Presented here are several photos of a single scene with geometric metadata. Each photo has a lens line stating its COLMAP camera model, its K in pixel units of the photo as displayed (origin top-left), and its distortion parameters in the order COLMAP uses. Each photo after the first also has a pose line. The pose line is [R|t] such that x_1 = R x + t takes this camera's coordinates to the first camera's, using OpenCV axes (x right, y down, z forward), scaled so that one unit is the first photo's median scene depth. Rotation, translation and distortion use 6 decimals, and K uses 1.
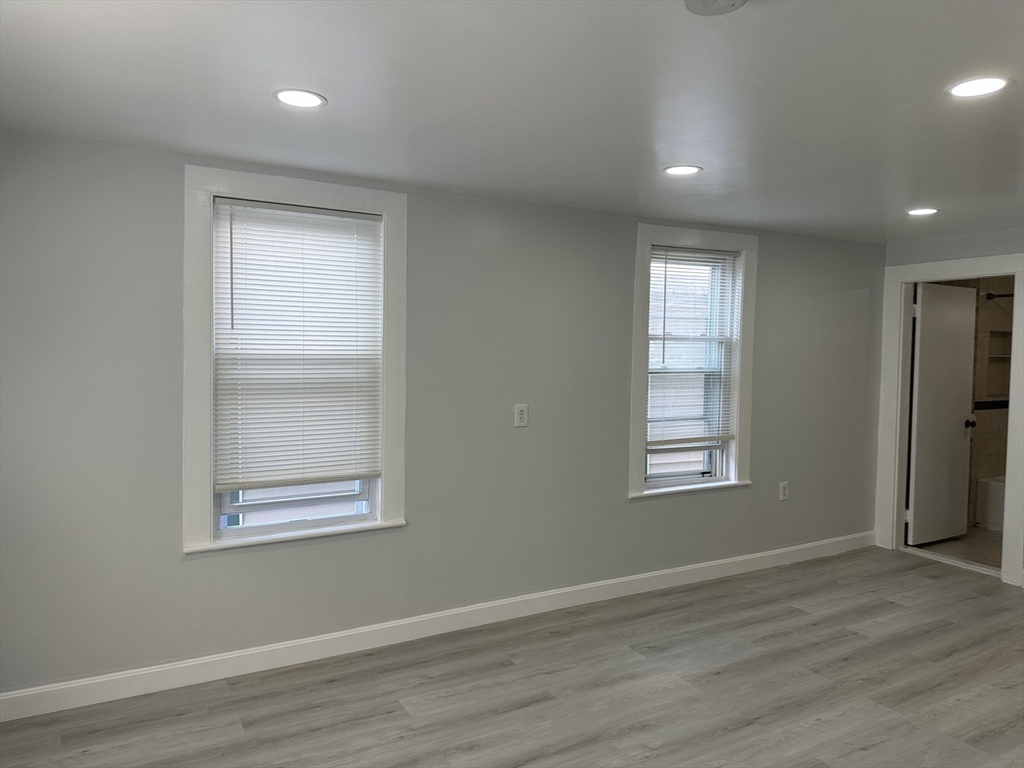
lens RADIAL K [[691.5, 0, 512.0], [0, 691.5, 384.0], [0, 0, 1]] dist [-0.004275, -0.001568]
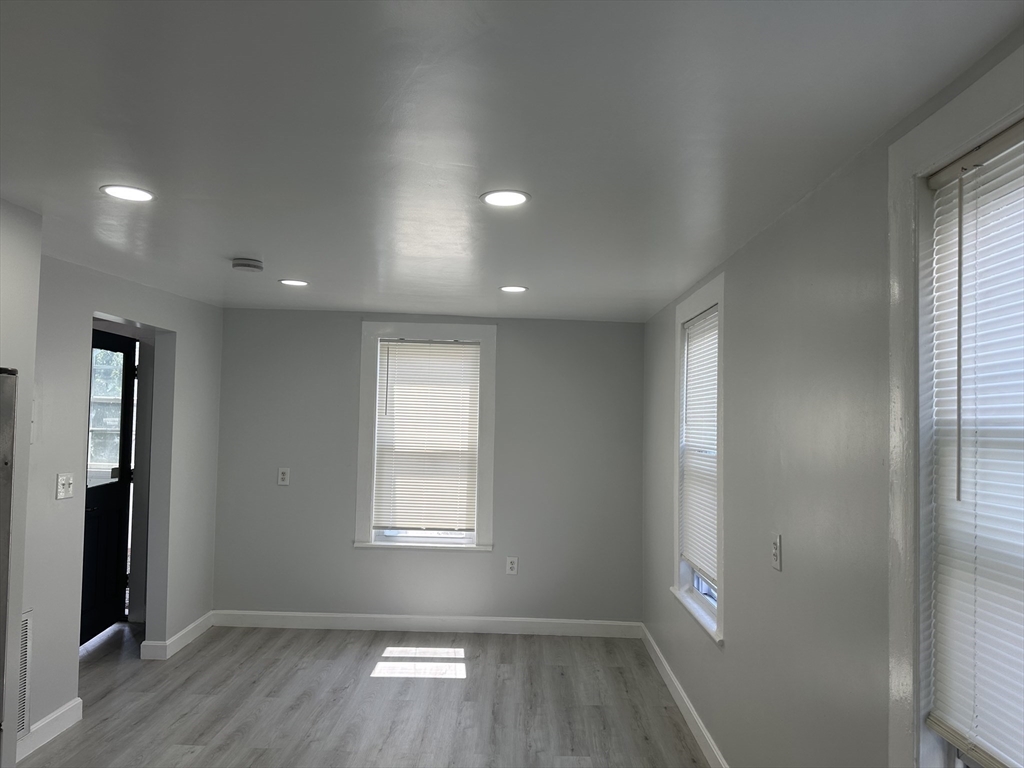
lens RADIAL K [[691.5, 0, 512.0], [0, 691.5, 384.0], [0, 0, 1]] dist [-0.004275, -0.001568]
pose [[-0.497725, -0.058661, -0.865349, 0.987247], [-0.042993, 0.998152, -0.042935, -0.108382], [0.866269, 0.015834, -0.499328, 1.552113]]
